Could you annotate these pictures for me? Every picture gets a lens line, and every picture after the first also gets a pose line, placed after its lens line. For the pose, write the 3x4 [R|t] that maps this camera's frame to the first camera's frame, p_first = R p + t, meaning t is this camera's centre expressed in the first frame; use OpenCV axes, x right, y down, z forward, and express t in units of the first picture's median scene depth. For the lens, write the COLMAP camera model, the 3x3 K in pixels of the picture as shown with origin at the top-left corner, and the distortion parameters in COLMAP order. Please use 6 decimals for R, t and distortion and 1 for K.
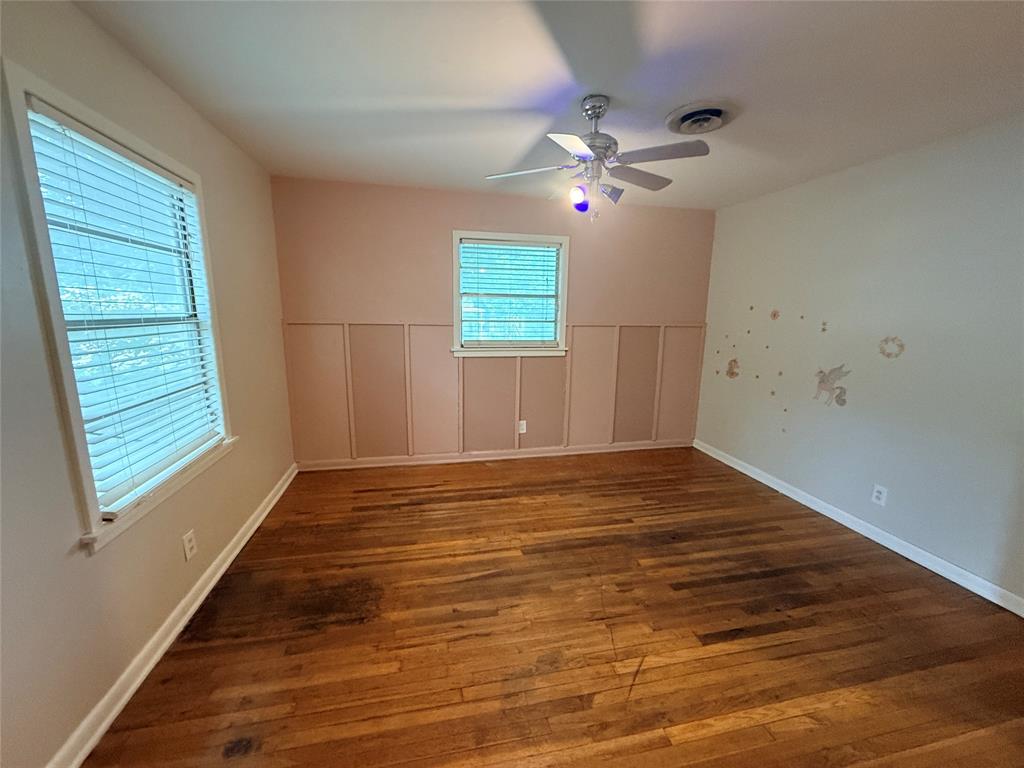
lens RADIAL K [[407.7, 0, 506.7], [0, 407.7, 385.1], [0, 0, 1]] dist [0.001196, 0.000008]
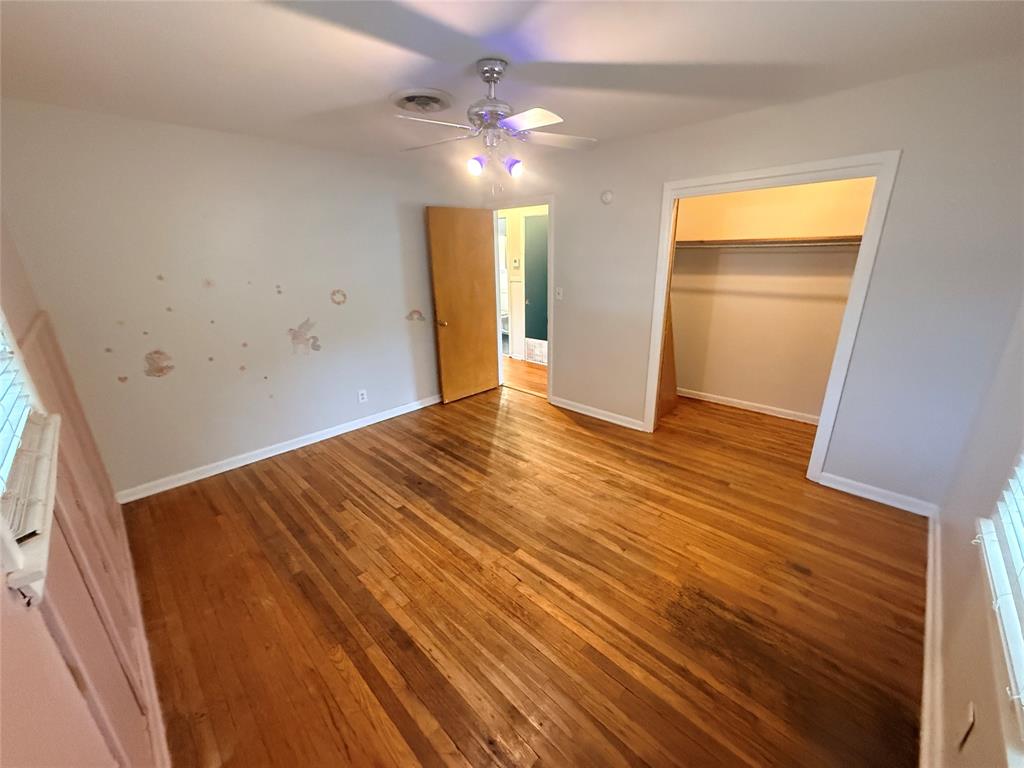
lens RADIAL K [[407.7, 0, 516.0], [0, 407.7, 383.3], [0, 0, 1]] dist [0.001196, 0.000008]
pose [[-0.559940, -0.264069, 0.785325, -0.612979], [0.165223, 0.893224, 0.418155, -0.333149], [-0.811892, 0.363895, -0.456522, 1.327950]]
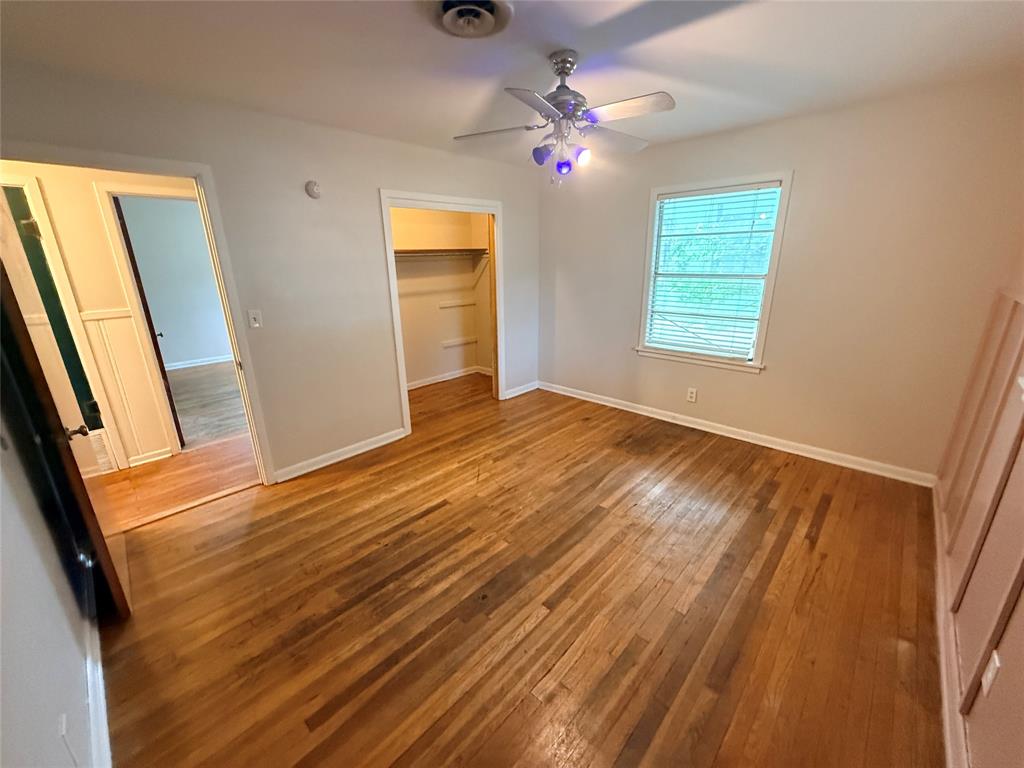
lens RADIAL K [[407.7, 0, 511.4], [0, 407.7, 384.7], [0, 0, 1]] dist [0.001196, 0.000008]
pose [[-0.822092, 0.164191, -0.545166, 0.780556], [-0.102796, 0.898976, 0.425763, -0.311072], [0.559998, 0.406057, -0.722163, 1.550533]]
